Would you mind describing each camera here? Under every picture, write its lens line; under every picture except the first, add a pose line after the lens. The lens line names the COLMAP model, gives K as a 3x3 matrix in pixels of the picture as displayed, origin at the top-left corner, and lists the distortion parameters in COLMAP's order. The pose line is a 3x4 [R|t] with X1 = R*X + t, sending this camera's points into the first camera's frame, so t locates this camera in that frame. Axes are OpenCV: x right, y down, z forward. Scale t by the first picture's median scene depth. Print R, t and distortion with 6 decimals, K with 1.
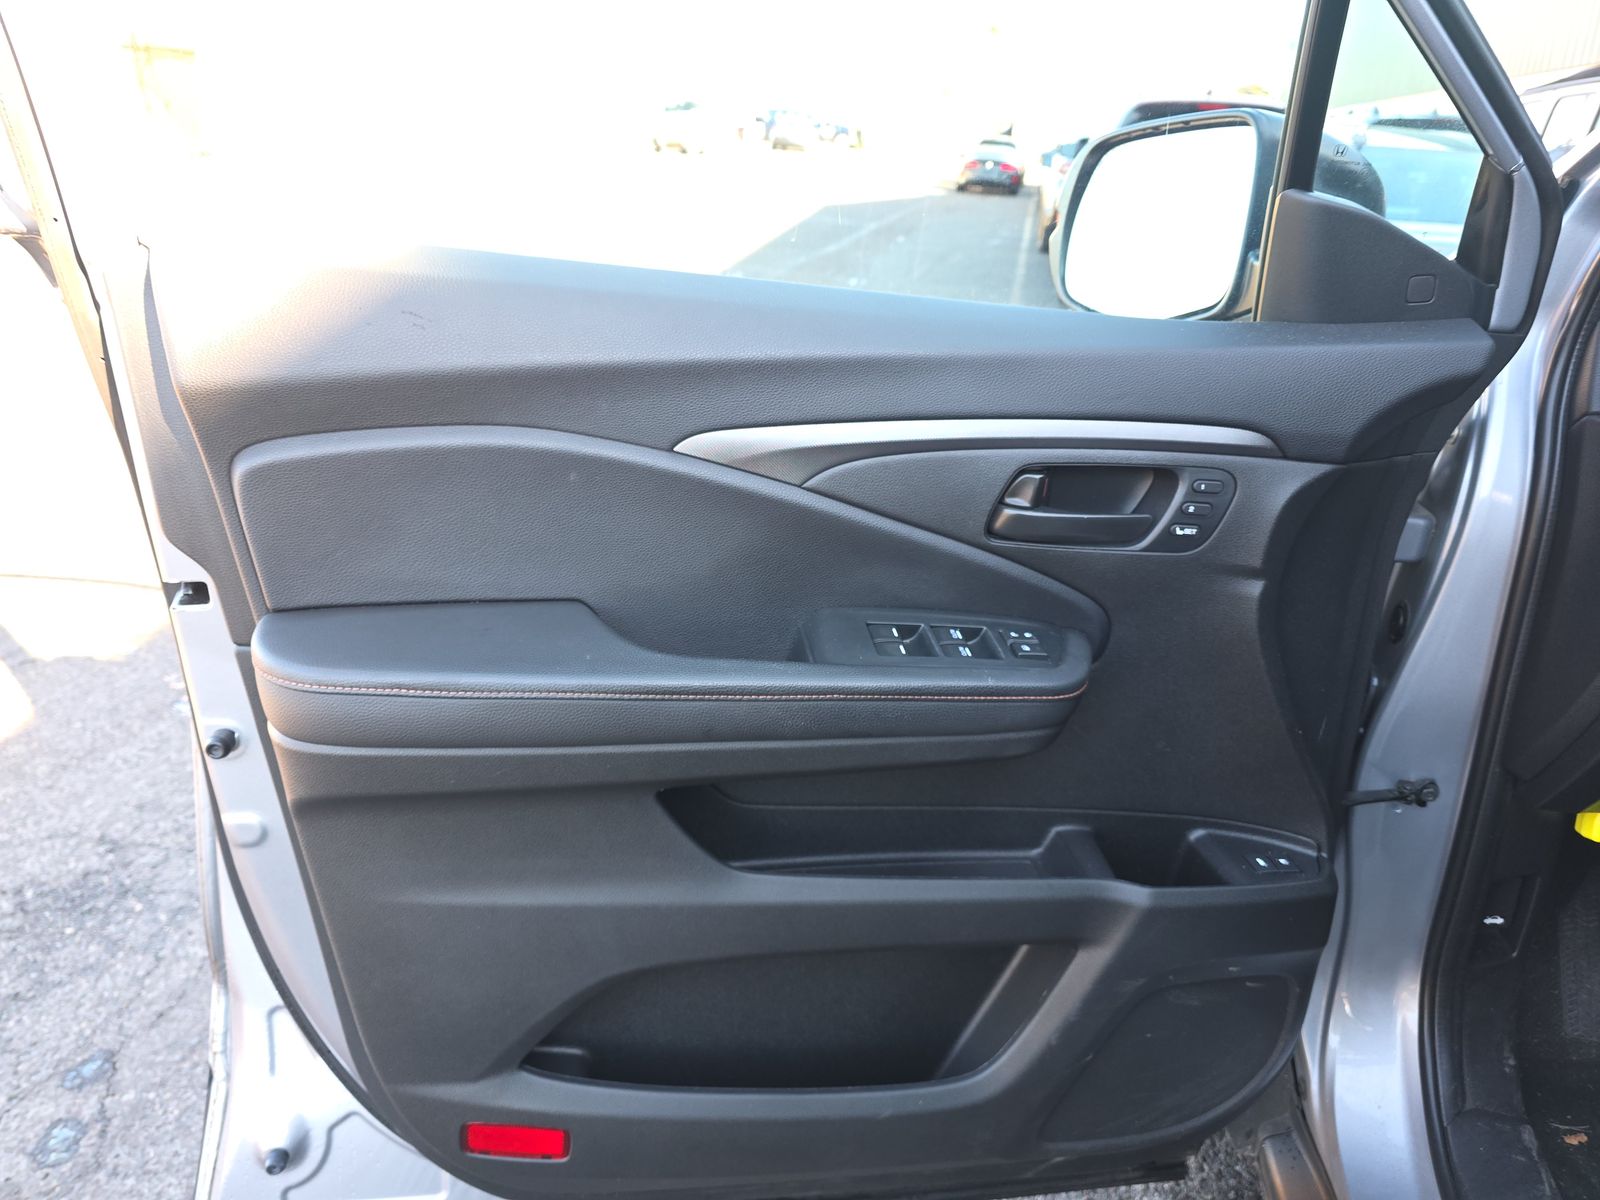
lens RADIAL K [[1081.7, 0, 798.9], [0, 1081.7, 596.1], [0, 0, 1]] dist [-0.005432, -0.008056]
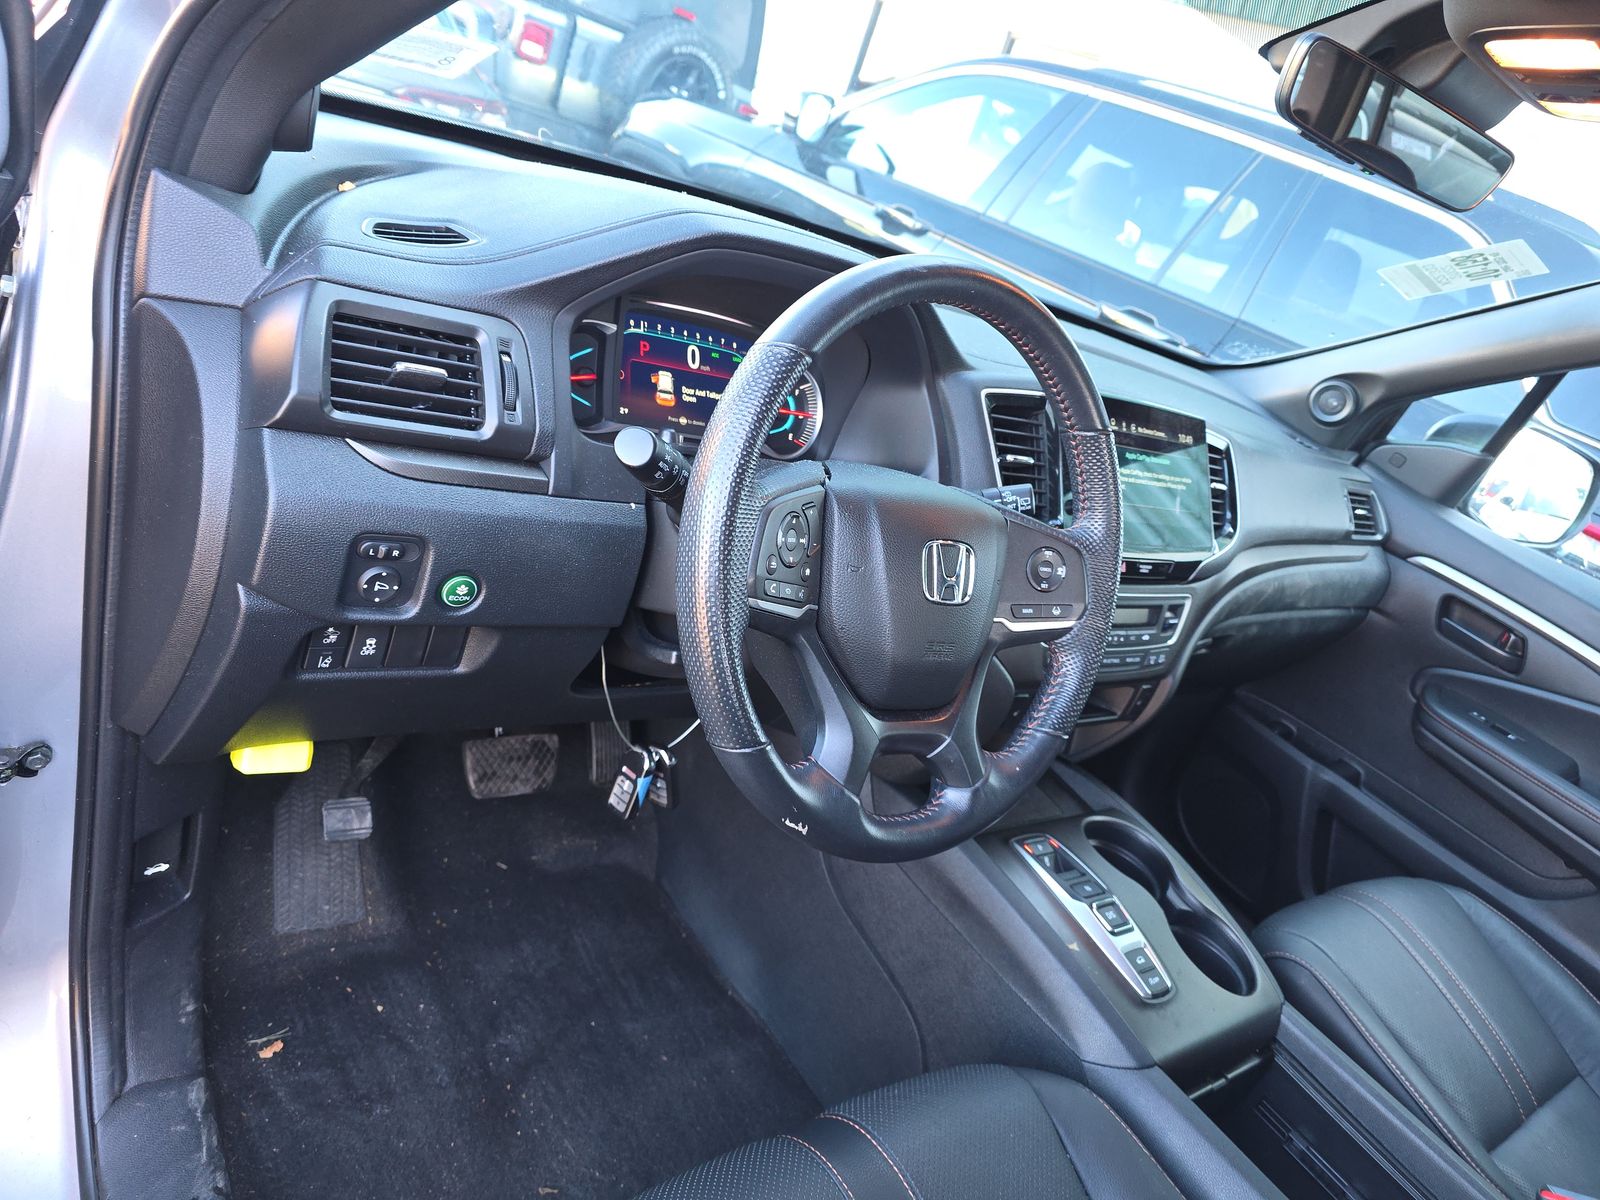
lens RADIAL K [[1081.7, 0, 798.3], [0, 1081.7, 596.8], [0, 0, 1]] dist [-0.005432, -0.008056]
pose [[0.645960, -0.136114, 0.751138, 0.367519], [-0.053703, 0.973434, 0.222579, -0.133240], [-0.761480, -0.184116, 0.621490, 0.115980]]
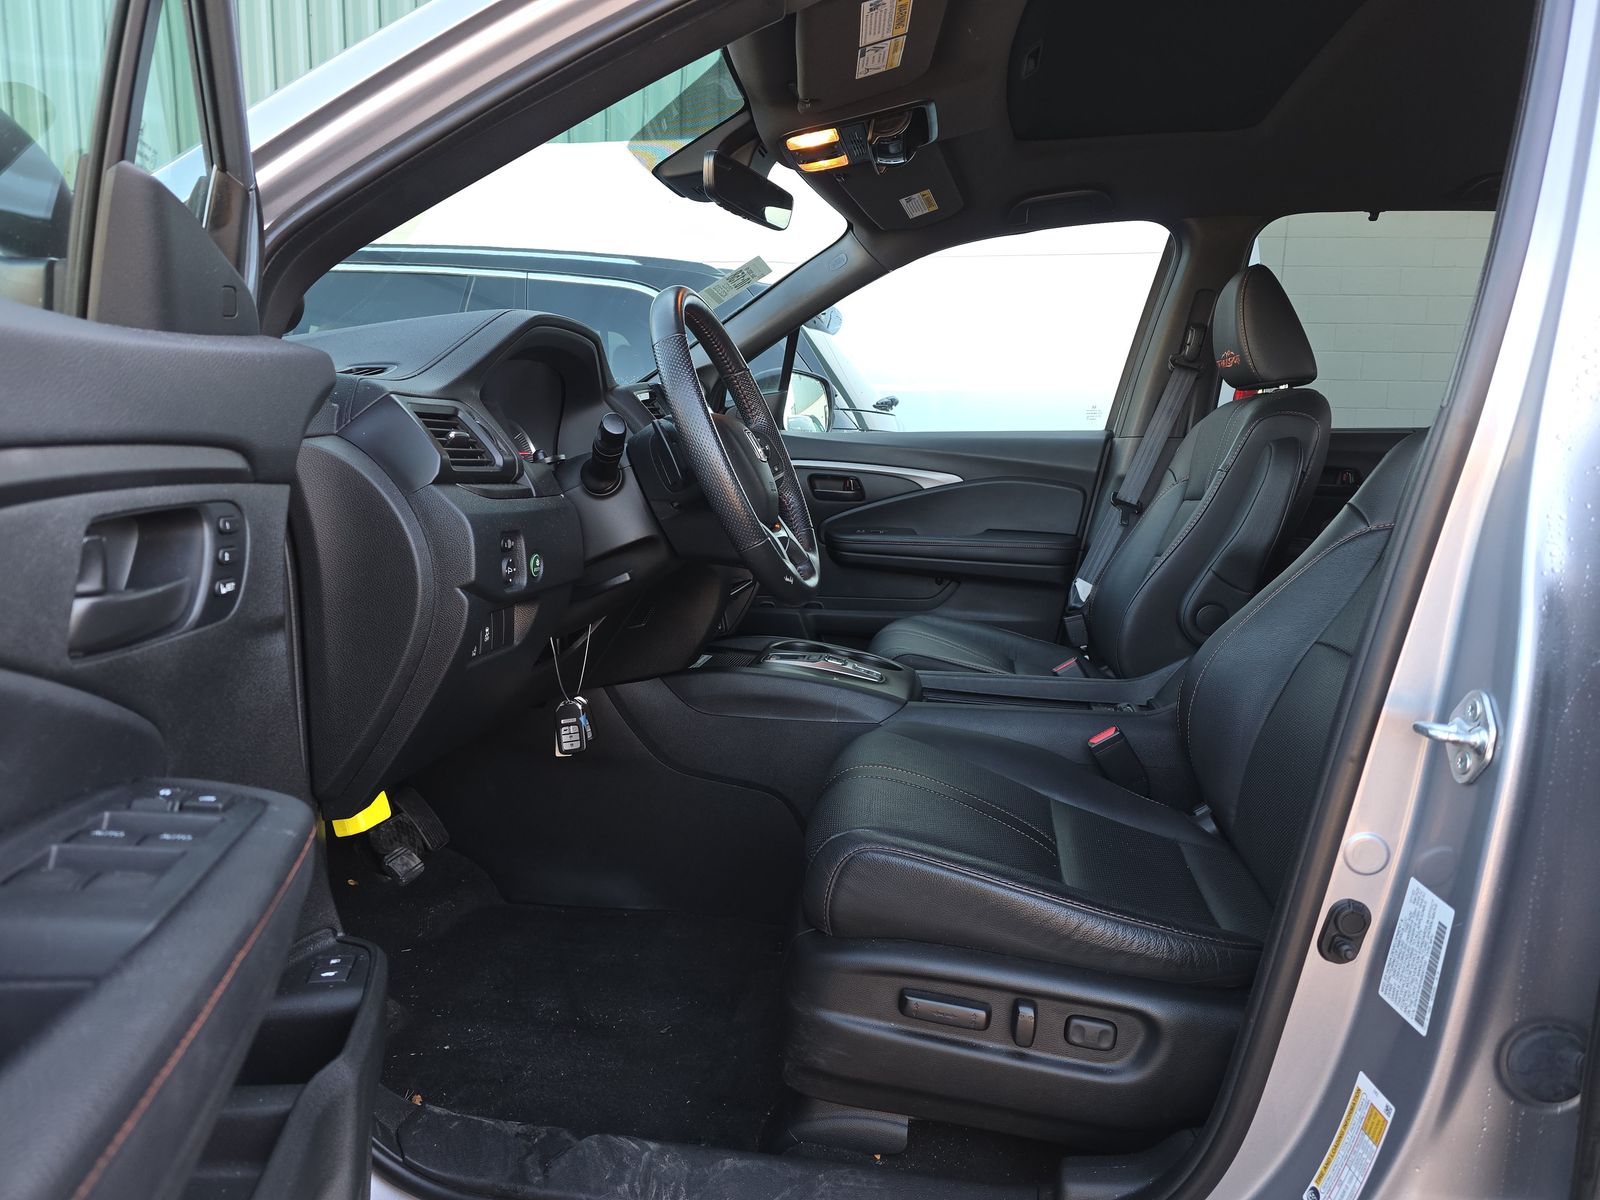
lens RADIAL K [[1081.7, 0, 799.2], [0, 1081.7, 602.5], [0, 0, 1]] dist [-0.005432, -0.008056]
pose [[-0.080559, -0.175027, 0.981262, -0.318325], [0.314131, 0.929836, 0.191644, -0.055387], [-0.945956, 0.323683, -0.019925, 0.516572]]
